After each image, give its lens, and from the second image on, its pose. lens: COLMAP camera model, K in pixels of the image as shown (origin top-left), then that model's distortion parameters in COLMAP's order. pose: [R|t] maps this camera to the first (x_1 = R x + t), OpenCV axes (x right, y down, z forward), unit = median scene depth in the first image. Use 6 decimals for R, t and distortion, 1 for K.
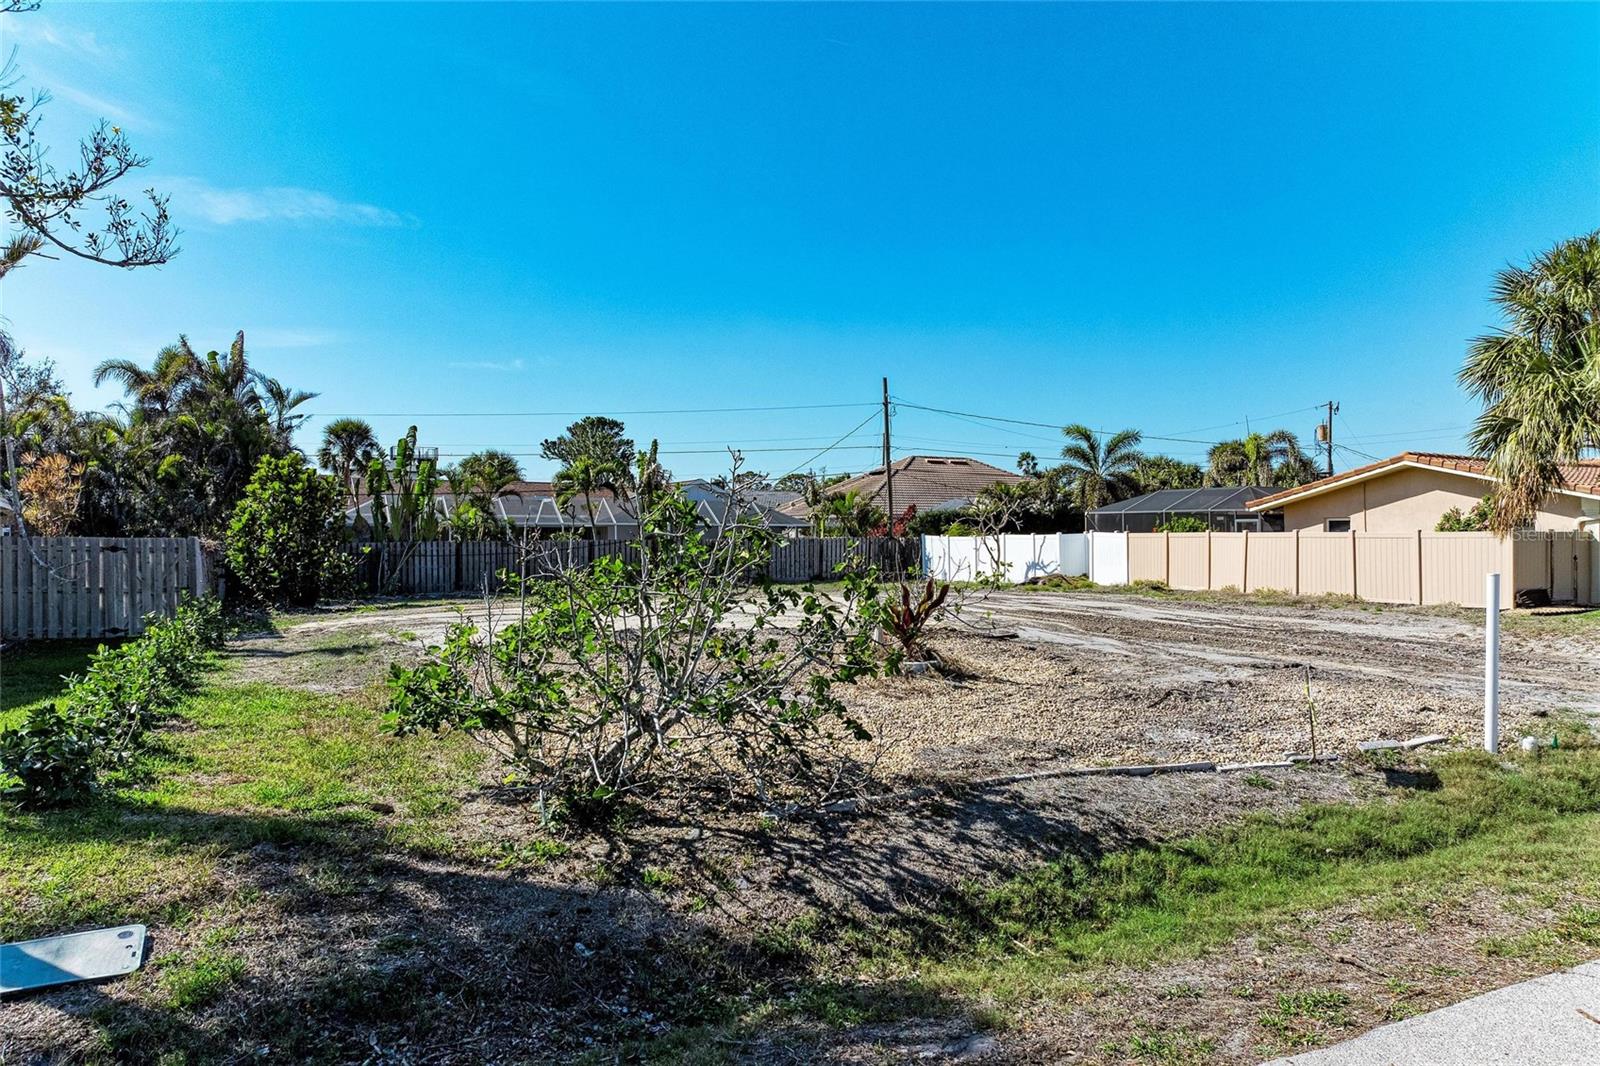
lens RADIAL K [[1148.7, 0, 803.6], [0, 1148.7, 497.5], [0, 0, 1]] dist [-0.024571, -0.002984]
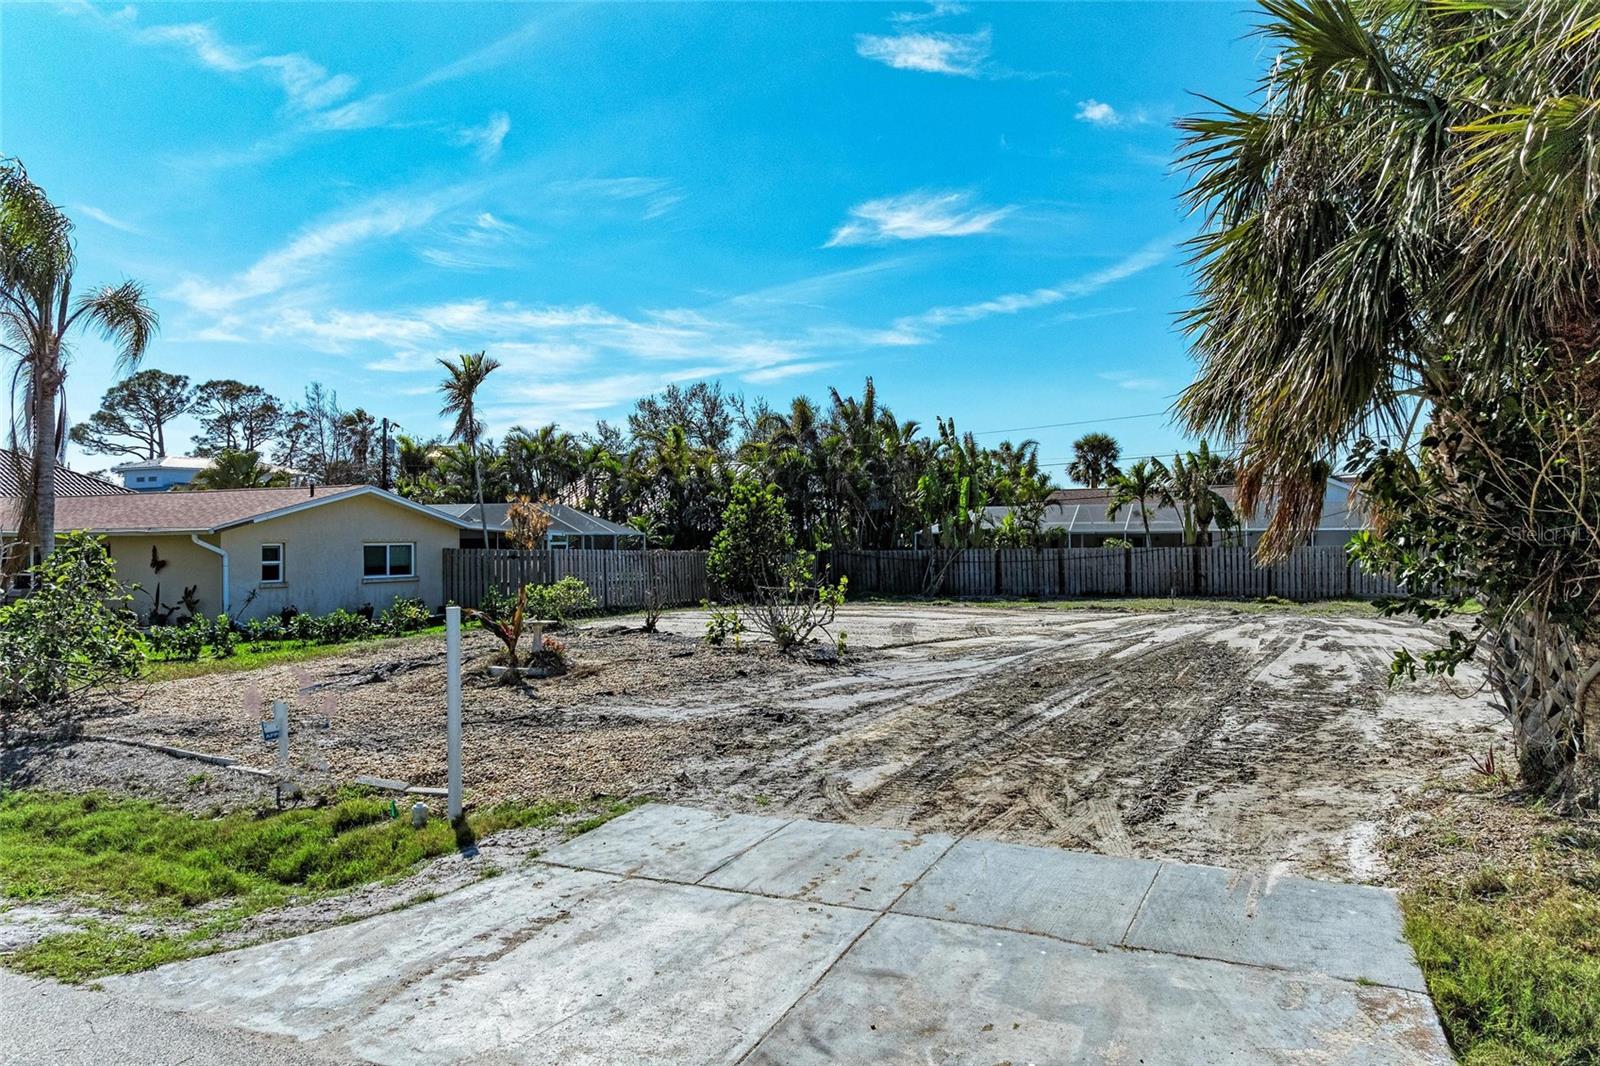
lens RADIAL K [[1128.2, 0, 800.0], [0, 1128.2, 533.0], [0, 0, 1]] dist [-0.012296, -0.001992]
pose [[0.610031, -0.008584, -0.792331, 0.413231], [0.032655, 0.999364, 0.014315, 0.001918], [0.791704, -0.034606, 0.609923, 0.198999]]
